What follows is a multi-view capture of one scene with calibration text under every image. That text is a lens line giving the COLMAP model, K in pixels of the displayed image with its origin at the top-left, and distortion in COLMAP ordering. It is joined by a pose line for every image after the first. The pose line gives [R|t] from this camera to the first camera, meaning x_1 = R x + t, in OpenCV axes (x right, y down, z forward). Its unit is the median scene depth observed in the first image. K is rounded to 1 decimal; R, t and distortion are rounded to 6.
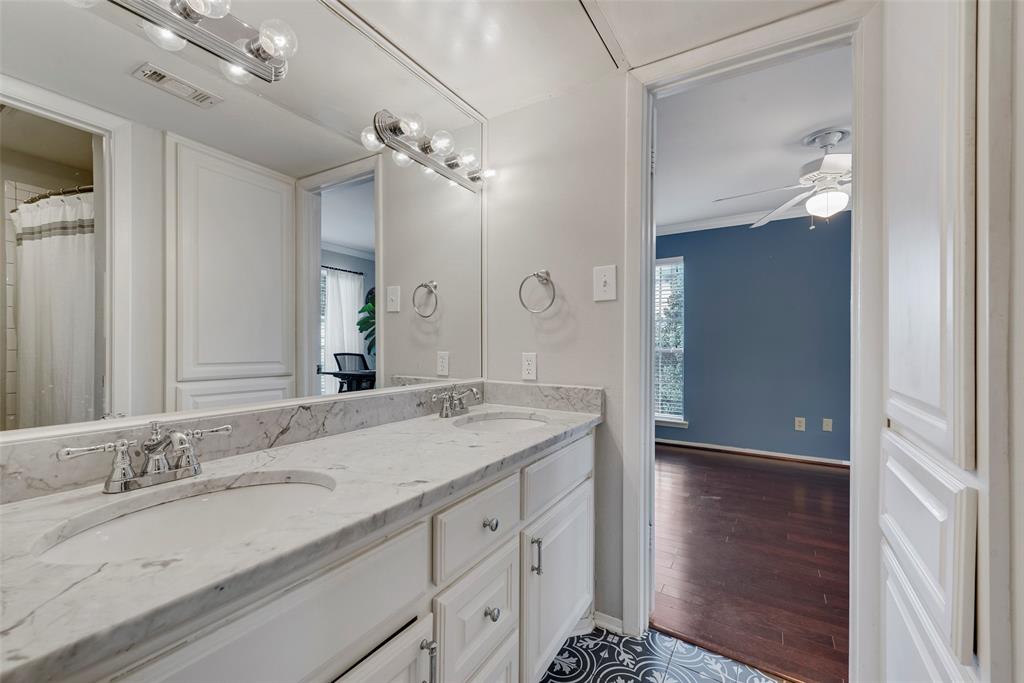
lens RADIAL K [[419.3, 0, 513.3], [0, 419.3, 345.8], [0, 0, 1]] dist [0.000144, 0.000015]
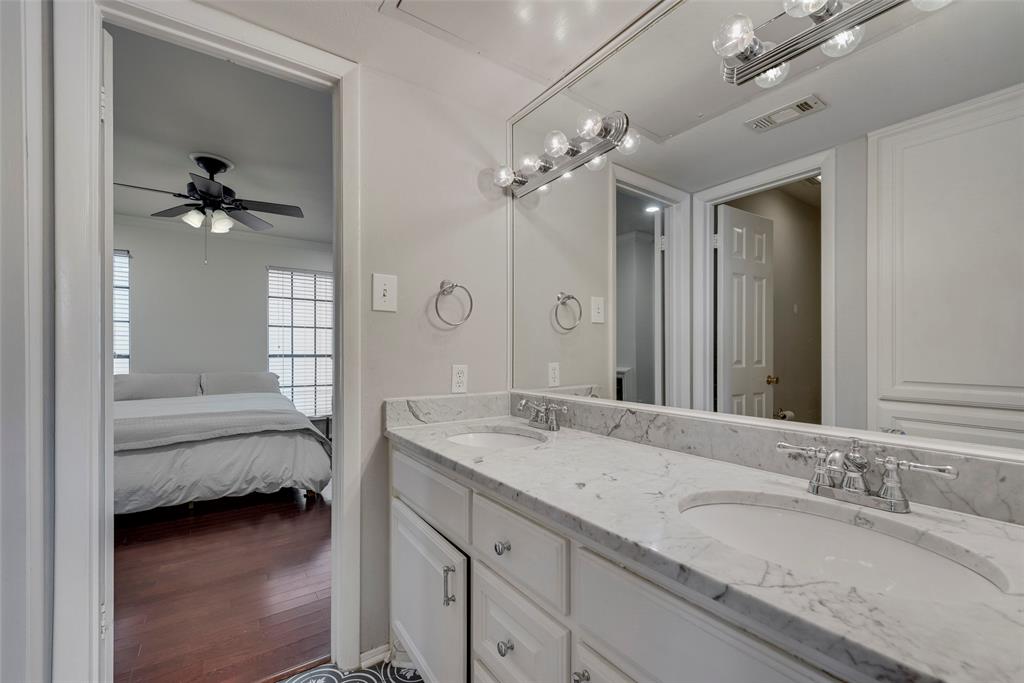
lens RADIAL K [[421.4, 0, 512.8], [0, 421.4, 349.6], [0, 0, 1]] dist [0.015572, -0.000061]
pose [[-0.406164, -0.018974, -0.913603, 0.616639], [-0.014834, 0.999790, -0.014169, 0.003692], [0.913680, 0.007797, -0.406360, 1.097684]]
